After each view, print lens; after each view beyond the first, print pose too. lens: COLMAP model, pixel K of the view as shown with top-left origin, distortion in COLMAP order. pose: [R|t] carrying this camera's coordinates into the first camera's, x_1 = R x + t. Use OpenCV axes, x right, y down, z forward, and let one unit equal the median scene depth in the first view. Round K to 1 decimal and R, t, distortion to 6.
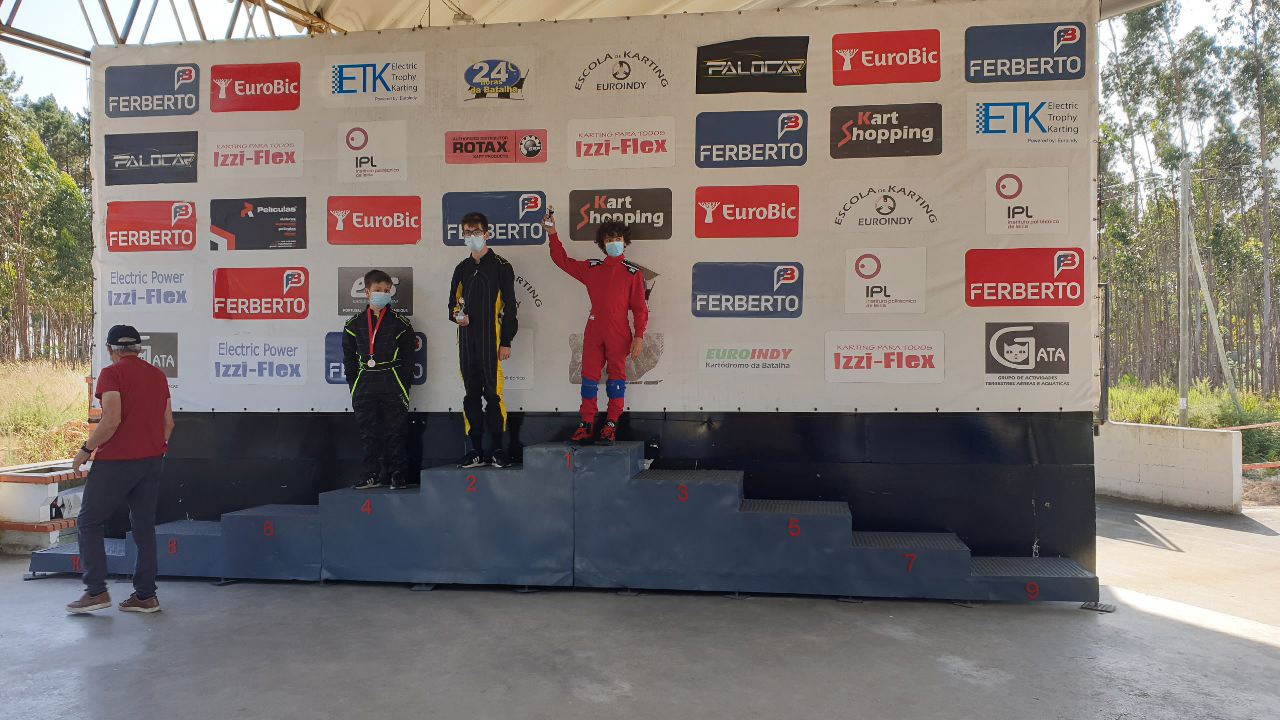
lens RADIAL K [[962.4, 0, 661.4], [0, 962.4, 354.8], [0, 0, 1]] dist [-0.002567, 0.017675]
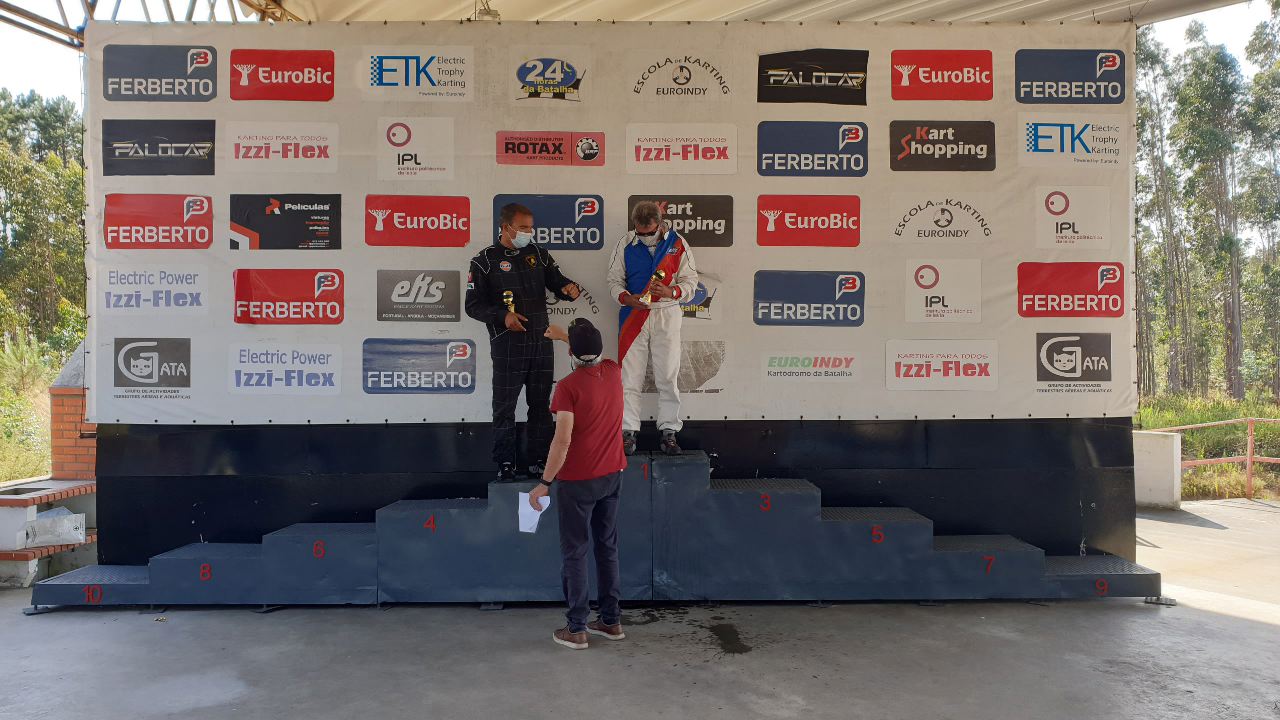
lens RADIAL K [[962.4, 0, 647.0], [0, 962.4, 357.4], [0, 0, 1]] dist [-0.002567, 0.017675]
pose [[0.988304, 0.001864, 0.152488, -0.230434], [-0.000945, 0.999981, -0.006097, 0.000225], [-0.152497, 0.005881, 0.988286, 0.031284]]
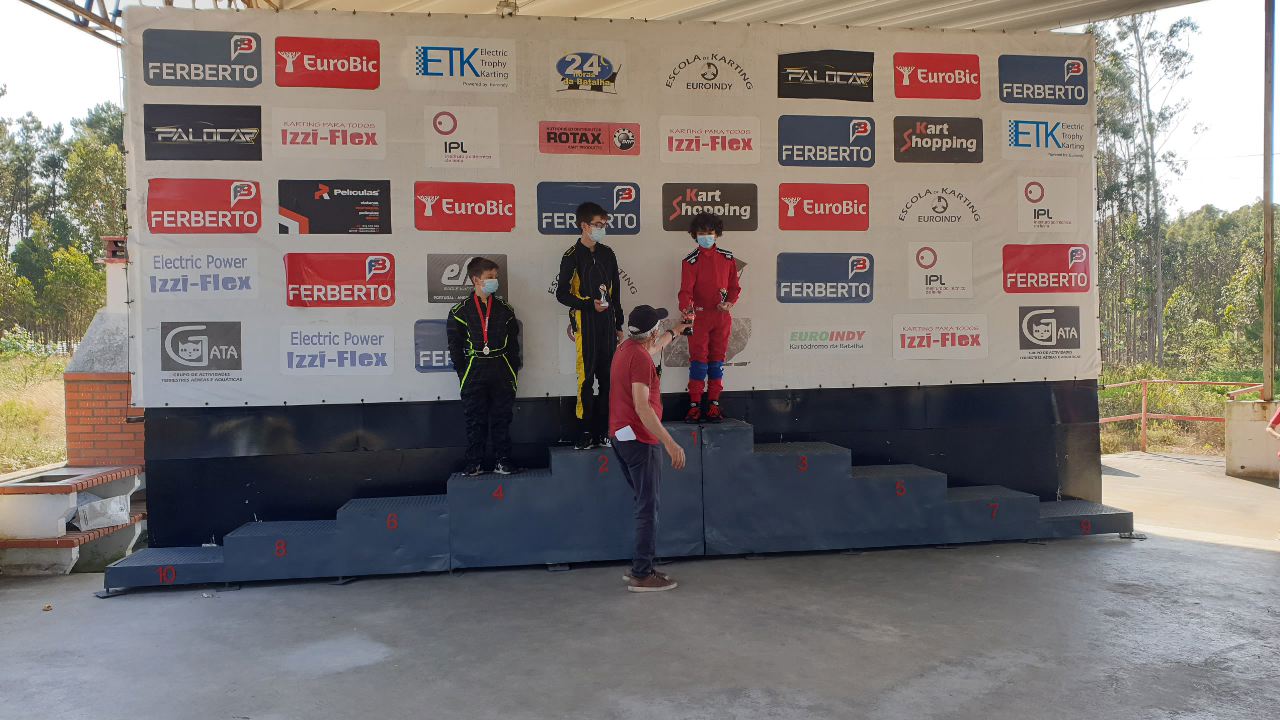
lens RADIAL K [[962.4, 0, 639.0], [0, 962.4, 351.6], [0, 0, 1]] dist [-0.002567, 0.017675]
pose [[0.958400, -0.018392, 0.284837, -0.431793], [0.014982, 0.999788, 0.014144, -0.001695], [-0.285036, -0.009288, 0.958472, -0.002193]]
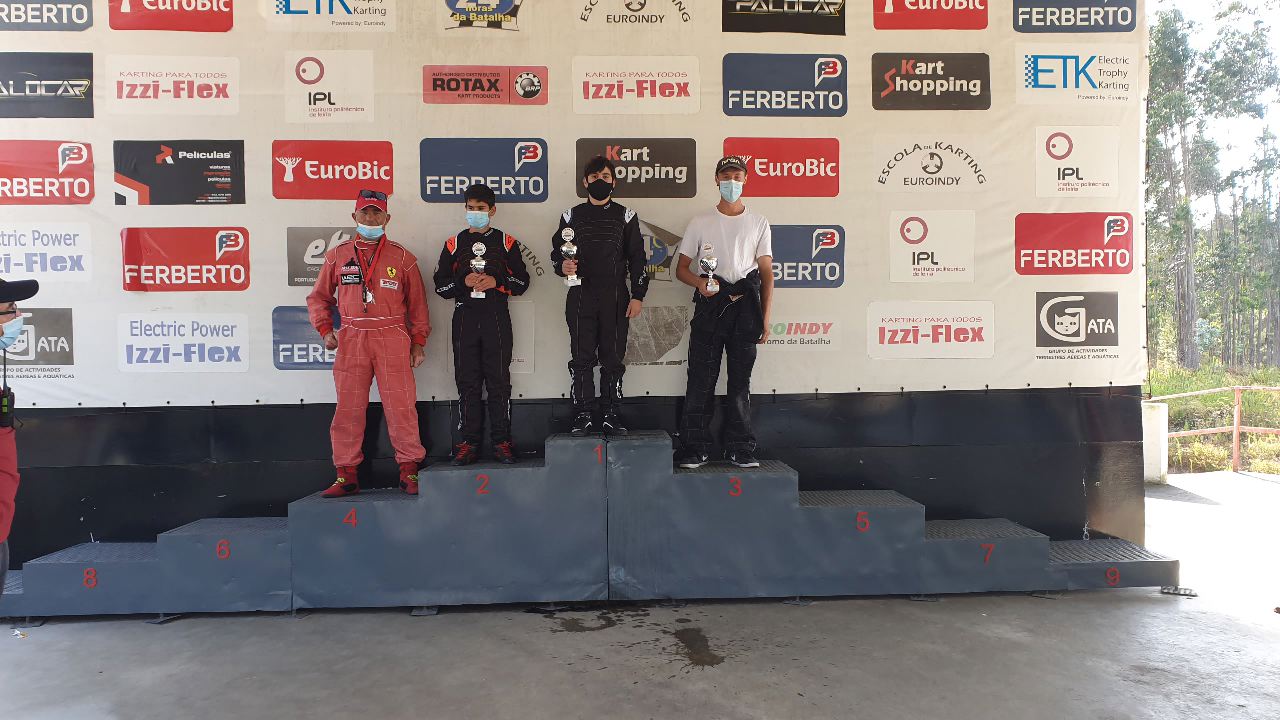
lens RADIAL K [[962.4, 0, 628.2], [0, 962.4, 366.2], [0, 0, 1]] dist [-0.002567, 0.017675]
pose [[0.983728, -0.015031, 0.179036, -0.210232], [0.010296, 0.999573, 0.027352, 0.008202], [-0.179371, -0.025063, 0.983462, 0.147470]]
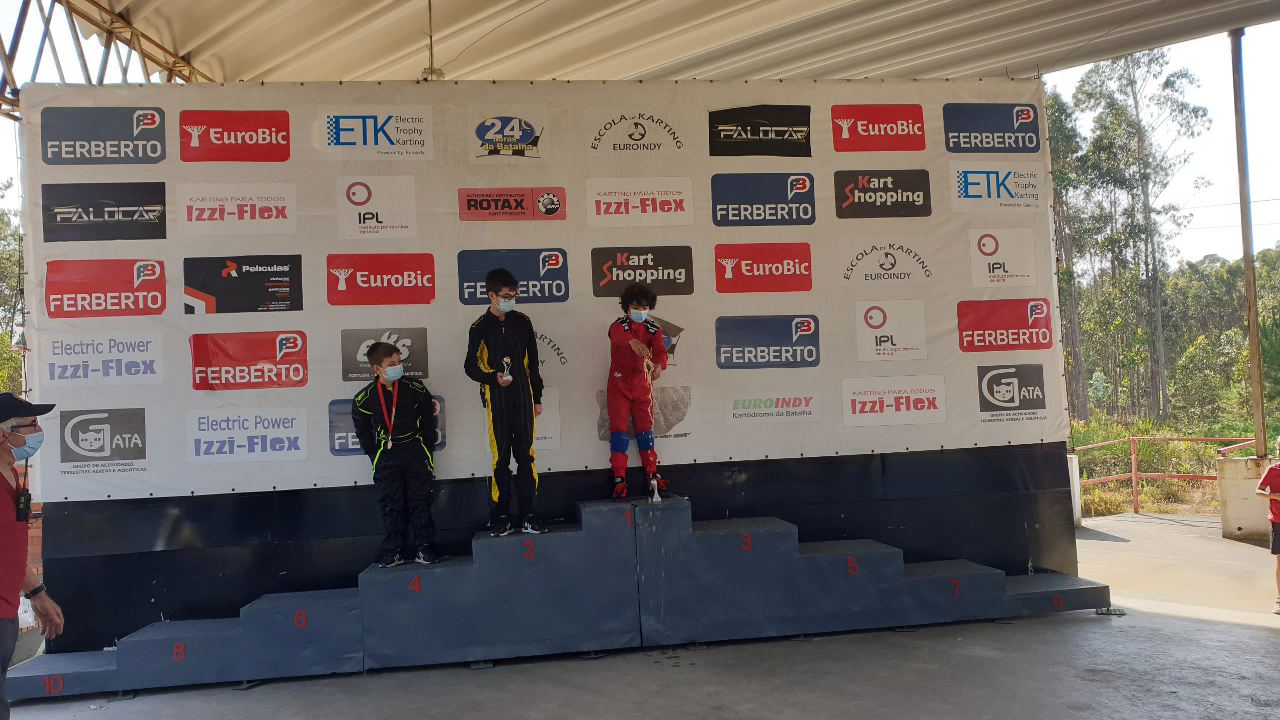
lens RADIAL K [[962.4, 0, 624.9], [0, 962.4, 364.2], [0, 0, 1]] dist [-0.002567, 0.017675]
pose [[0.962982, -0.031620, 0.267705, -0.339472], [0.044877, 0.998043, -0.043546, -0.005266], [-0.265804, 0.053948, 0.962516, 0.035567]]
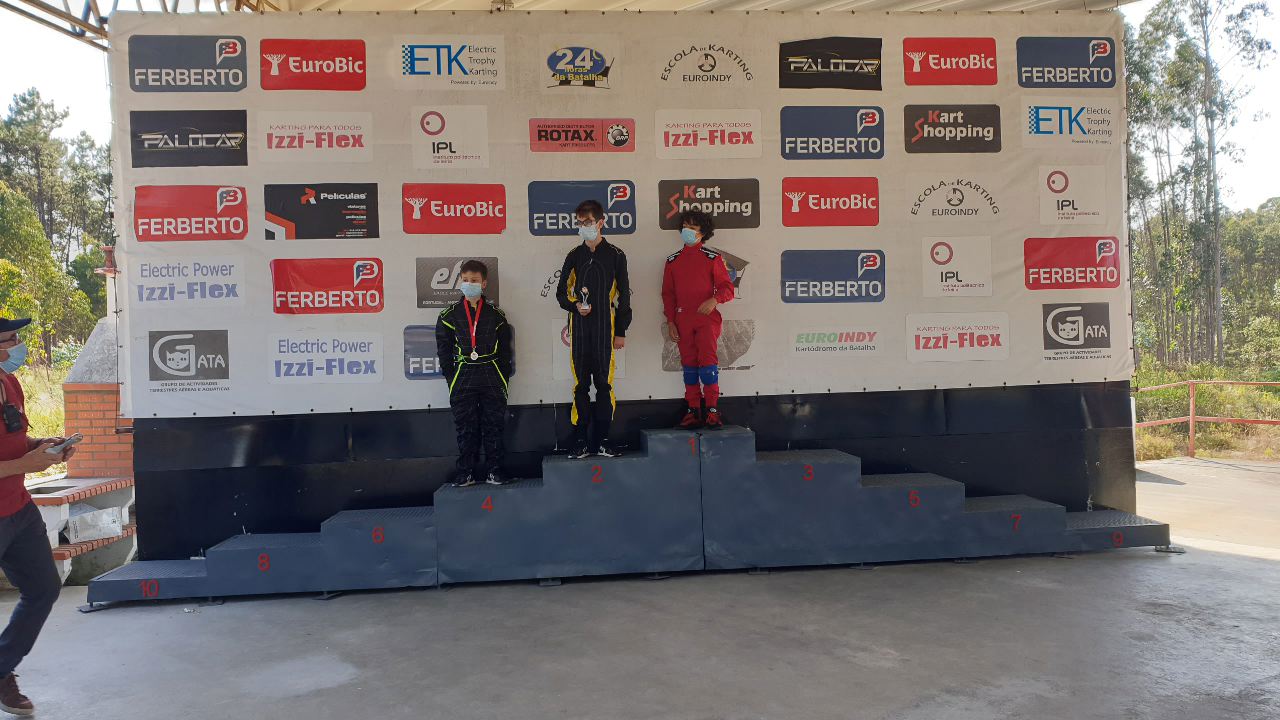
lens RADIAL K [[962.4, 0, 625.8], [0, 962.4, 348.0], [0, 0, 1]] dist [-0.002567, 0.017675]
pose [[0.973204, -0.026549, 0.228404, -0.372248], [0.026366, 0.999645, 0.003853, 0.000701], [-0.228426, 0.002273, 0.973559, 0.026176]]
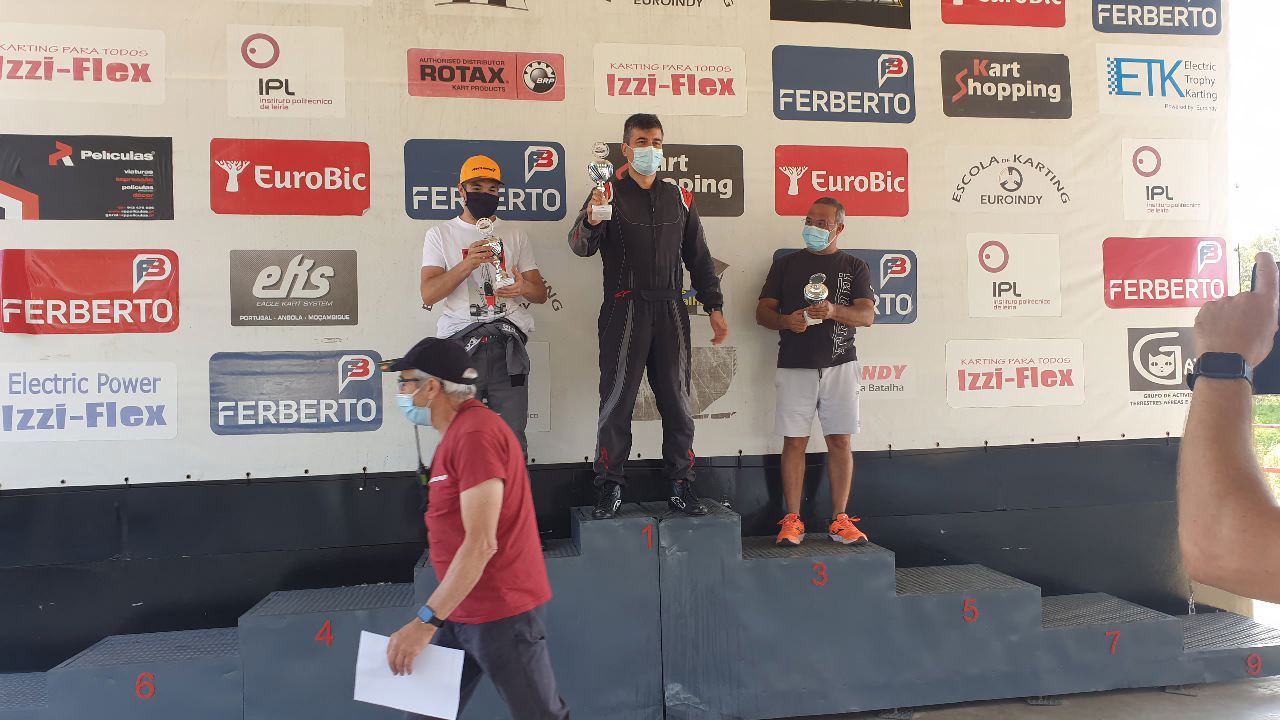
lens RADIAL K [[918.8, 0, 630.5], [0, 918.8, 366.7], [0, 0, 1]] dist [-0.050055, 0.090206]
pose [[0.958490, -0.018091, 0.284550, -0.269982], [0.022780, 0.999654, -0.013176, -0.000500], [-0.284213, 0.019111, 0.958571, 0.370739]]
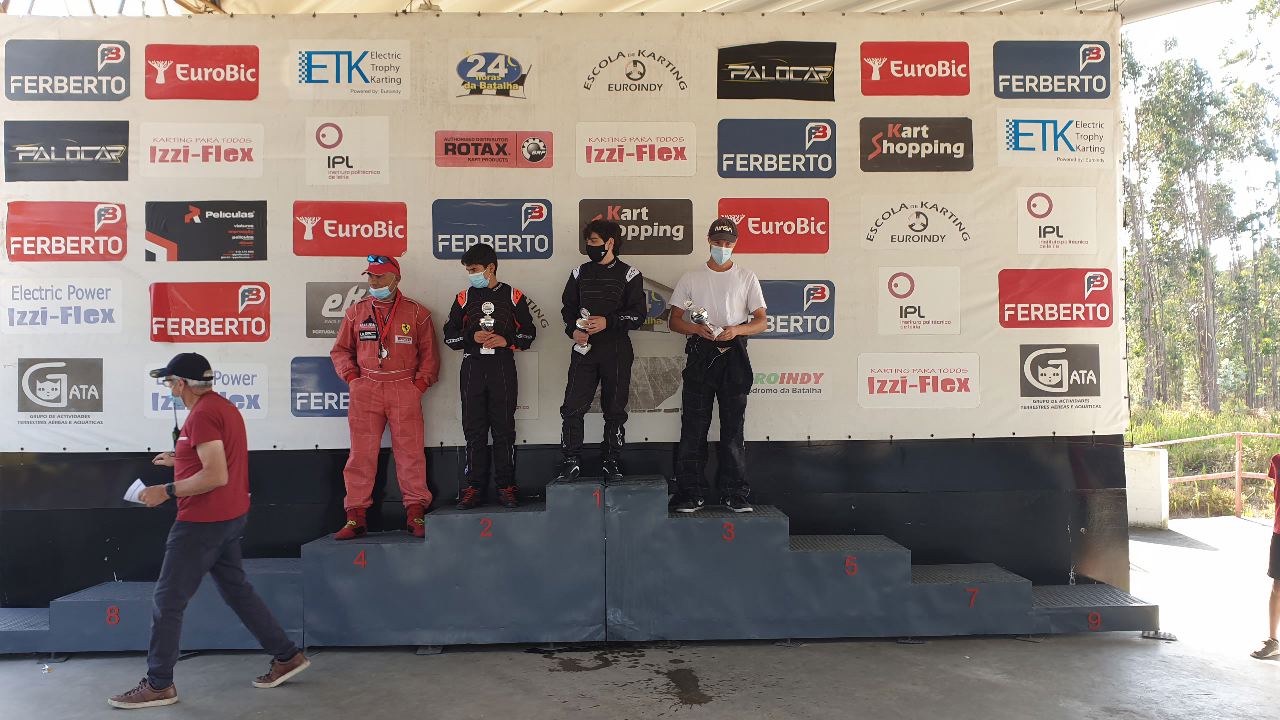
lens RADIAL K [[962.4, 0, 635.0], [0, 962.4, 361.9], [0, 0, 1]] dist [-0.002567, 0.017675]
pose [[0.986515, -0.004976, 0.163592, -0.196288], [0.007828, 0.999828, -0.016791, -0.002506], [-0.163481, 0.017846, 0.986385, 0.102736]]
